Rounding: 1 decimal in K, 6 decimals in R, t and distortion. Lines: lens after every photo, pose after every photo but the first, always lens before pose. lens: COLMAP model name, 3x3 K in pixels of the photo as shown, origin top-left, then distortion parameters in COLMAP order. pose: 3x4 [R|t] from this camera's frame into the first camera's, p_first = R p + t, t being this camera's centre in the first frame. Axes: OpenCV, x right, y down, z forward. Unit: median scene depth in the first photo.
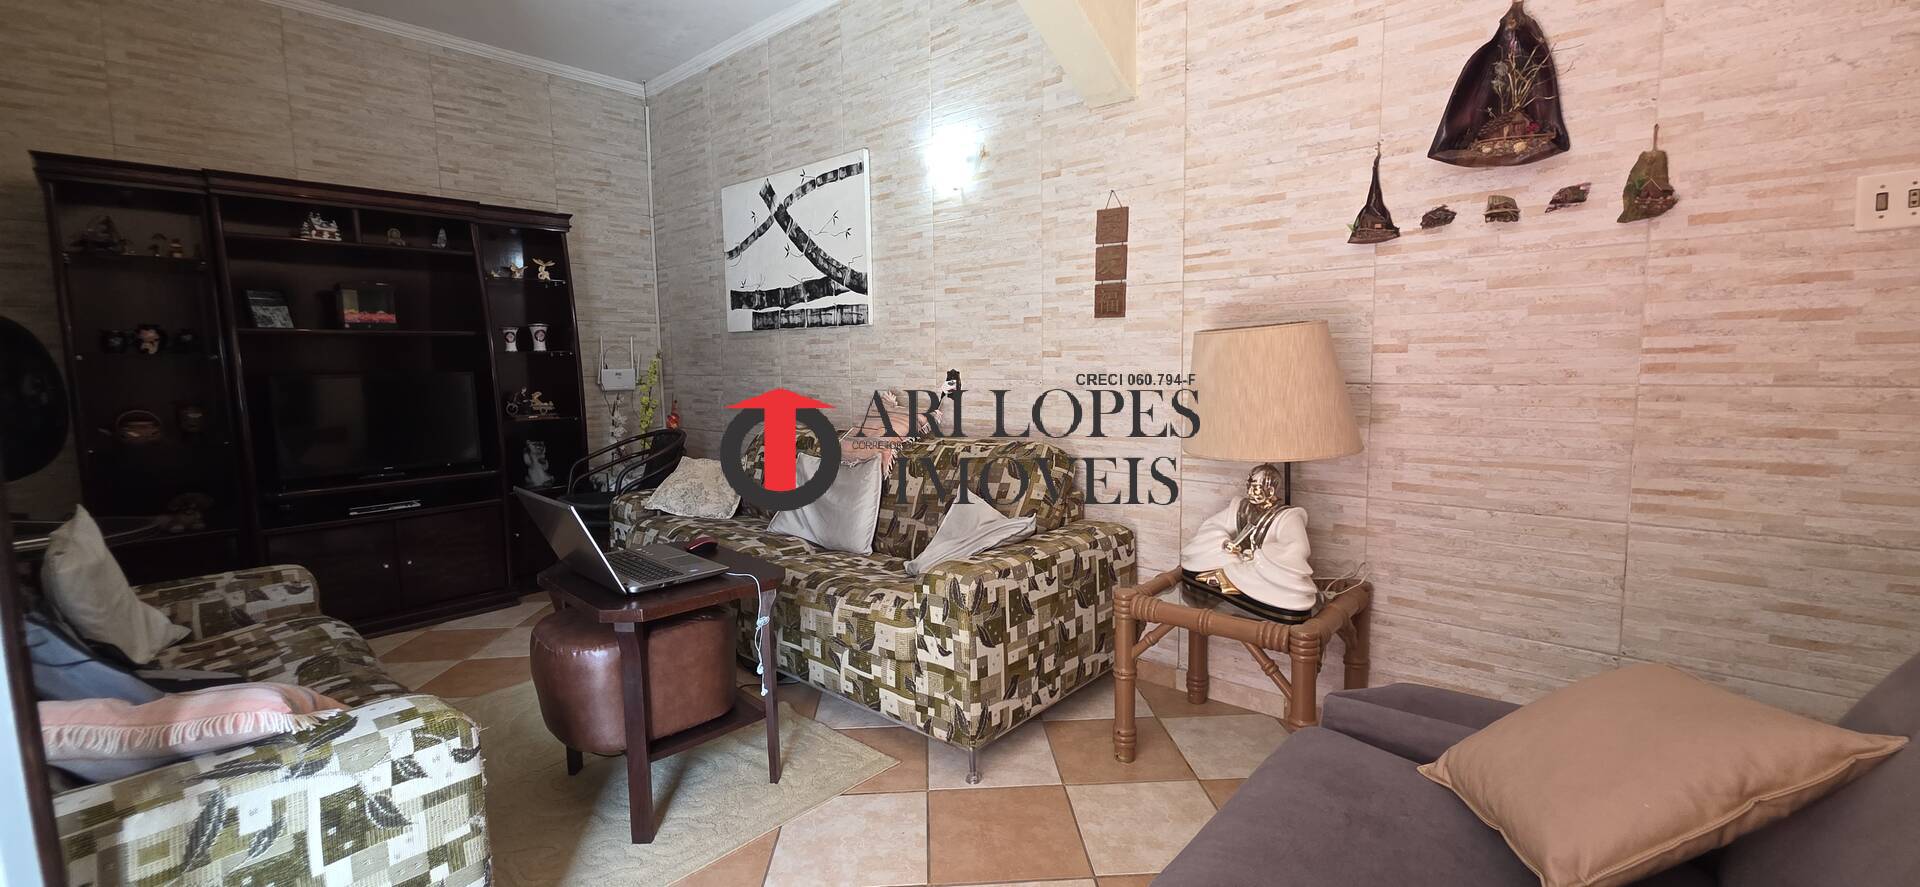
lens RADIAL K [[764.3, 0, 957.5], [0, 764.3, 436.1], [0, 0, 1]] dist [0.013643, -0.007139]
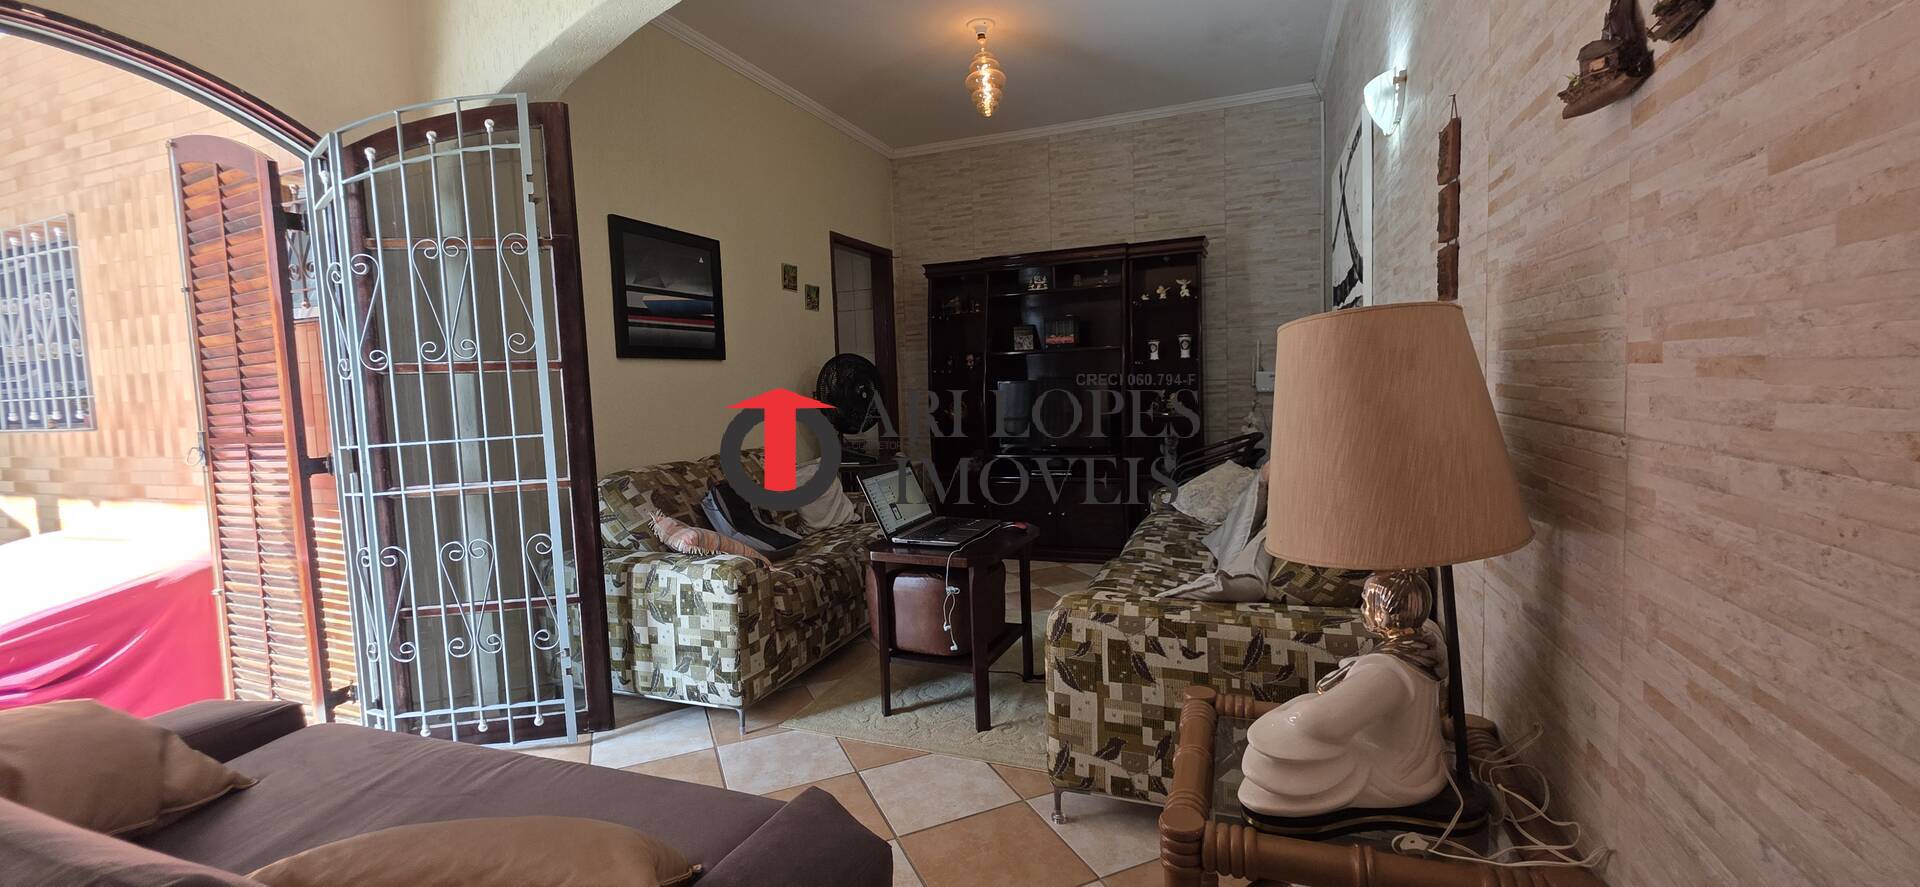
lens RADIAL K [[764.3, 0, 957.5], [0, 764.3, 436.1], [0, 0, 1]] dist [0.013643, -0.007139]
pose [[0.353263, 0.073889, -0.932602, 0.774271], [-0.060567, 0.996591, 0.056017, -0.066971], [0.933562, 0.036697, 0.356534, 0.488503]]
